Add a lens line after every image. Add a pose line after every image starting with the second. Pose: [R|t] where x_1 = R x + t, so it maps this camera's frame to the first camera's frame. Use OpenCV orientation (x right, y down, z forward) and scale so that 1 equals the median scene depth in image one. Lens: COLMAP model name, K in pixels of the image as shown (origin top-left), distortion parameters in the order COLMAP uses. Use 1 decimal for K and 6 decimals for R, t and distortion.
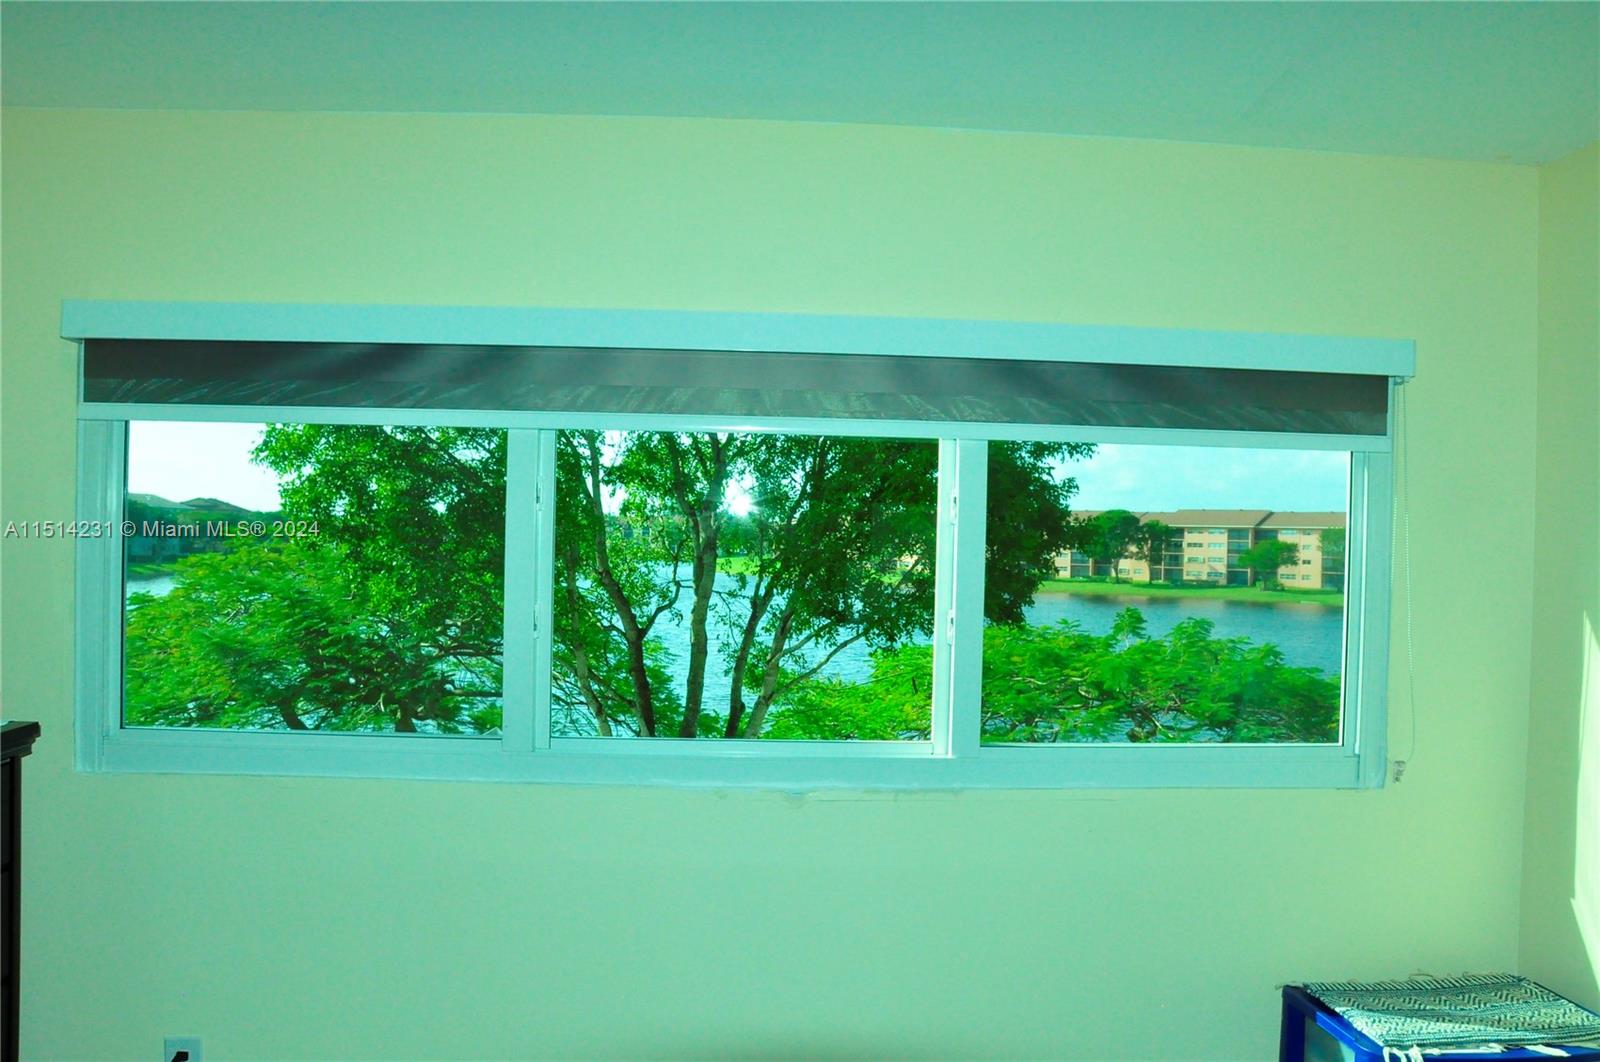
lens RADIAL K [[1254.5, 0, 838.5], [0, 1254.5, 534.9], [0, 0, 1]] dist [-0.157268, 0.136410]
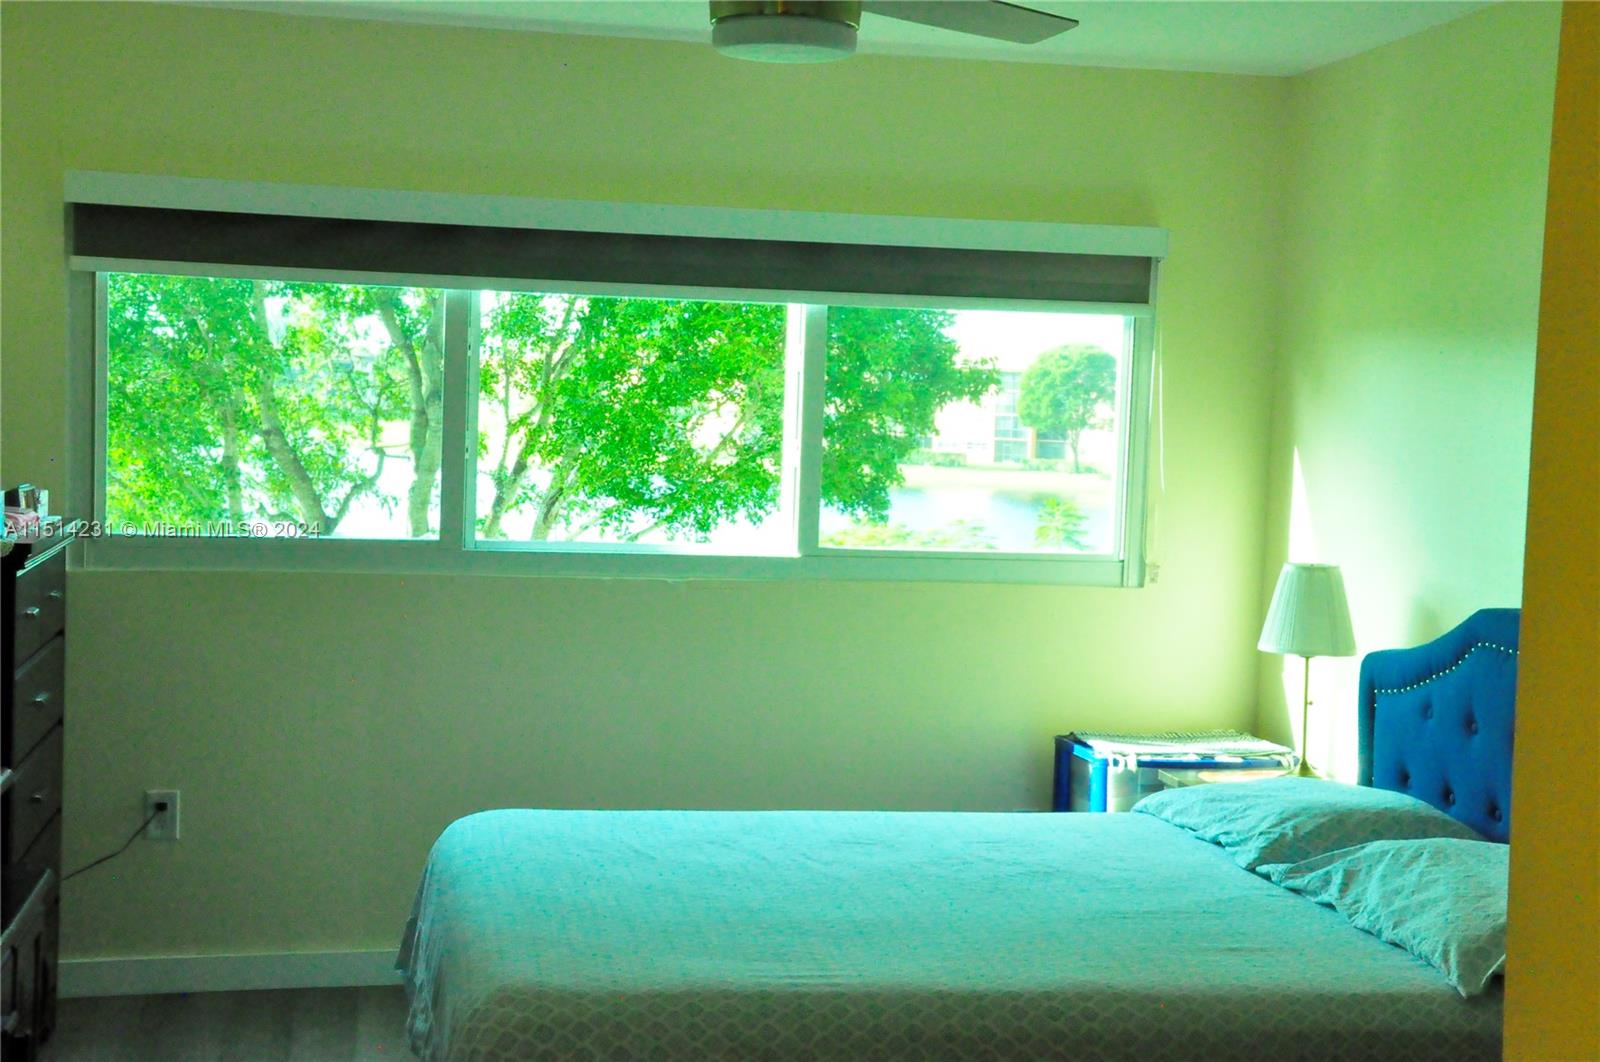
lens RADIAL K [[2238.3, 0, 800.0], [0, 2238.3, 531.0], [0, 0, 1]] dist [-0.001699, 0.004848]
pose [[0.995296, 0.005740, 0.096713, -0.027449], [-0.012115, 0.997782, 0.065458, 0.000985], [-0.096122, -0.066322, 0.993158, -0.269191]]
